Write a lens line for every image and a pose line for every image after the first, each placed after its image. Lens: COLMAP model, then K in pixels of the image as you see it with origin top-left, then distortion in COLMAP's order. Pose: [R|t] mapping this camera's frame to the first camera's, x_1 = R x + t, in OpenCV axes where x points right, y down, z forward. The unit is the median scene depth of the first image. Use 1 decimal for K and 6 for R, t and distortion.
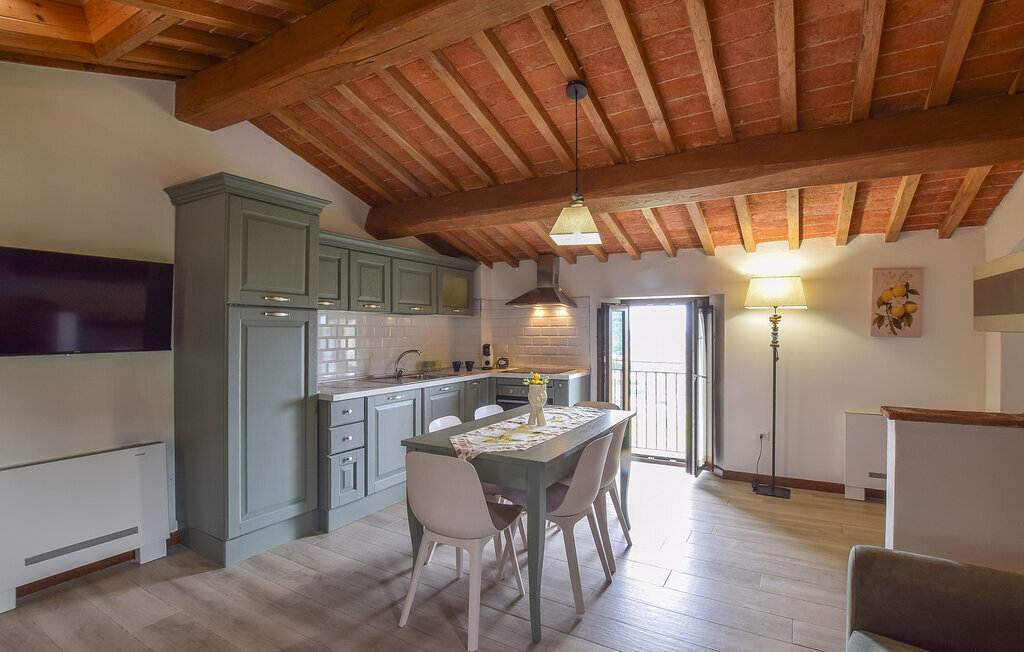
lens RADIAL K [[475.8, 0, 511.1], [0, 475.8, 304.1], [0, 0, 1]] dist [-0.026732, 0.000379]
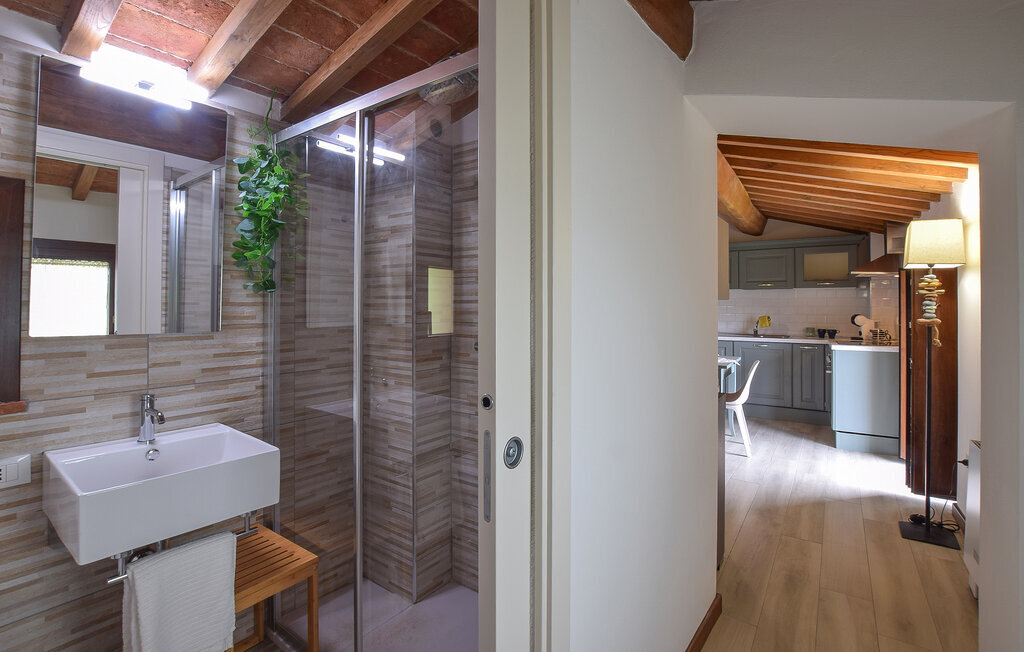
lens RADIAL K [[475.8, 0, 511.1], [0, 475.8, 304.1], [0, 0, 1]] dist [-0.026732, 0.000379]
pose [[-0.099578, 0.001722, -0.995028, 1.347855], [0.052110, 0.998635, -0.003487, 0.037639], [0.993664, -0.052198, -0.099532, 0.508699]]
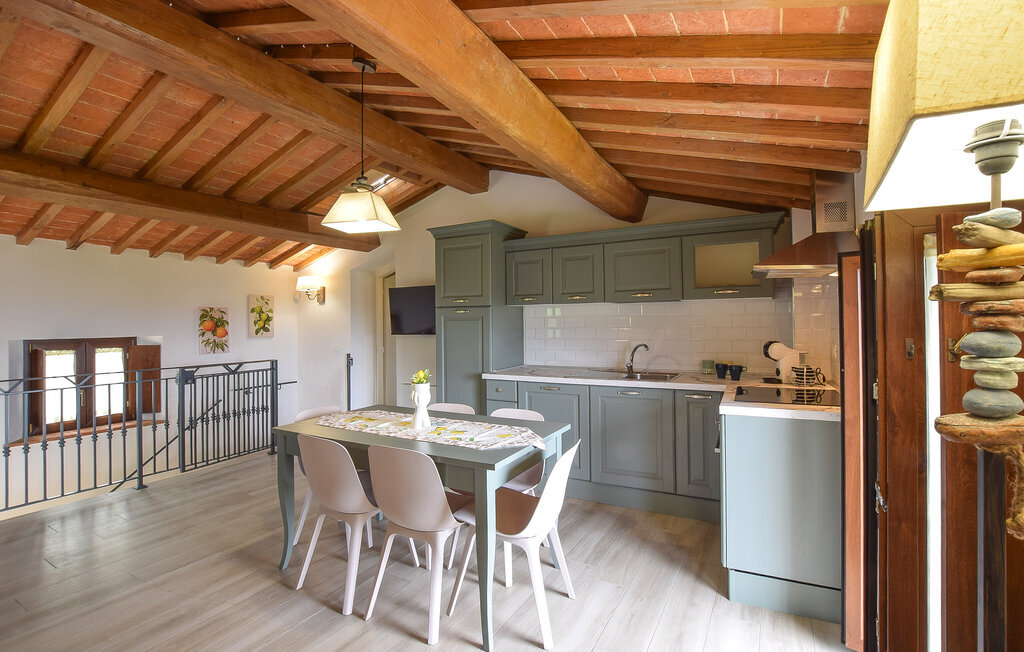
lens RADIAL K [[480.7, 0, 512.0], [0, 480.7, 326.0], [0, 0, 1]] dist [-0.027988, -0.000288]
pose [[-0.000250, 0.008970, -0.999960, 0.753384], [0.070489, 0.997473, 0.008930, 0.048647], [0.997513, -0.070484, -0.000881, 0.900579]]
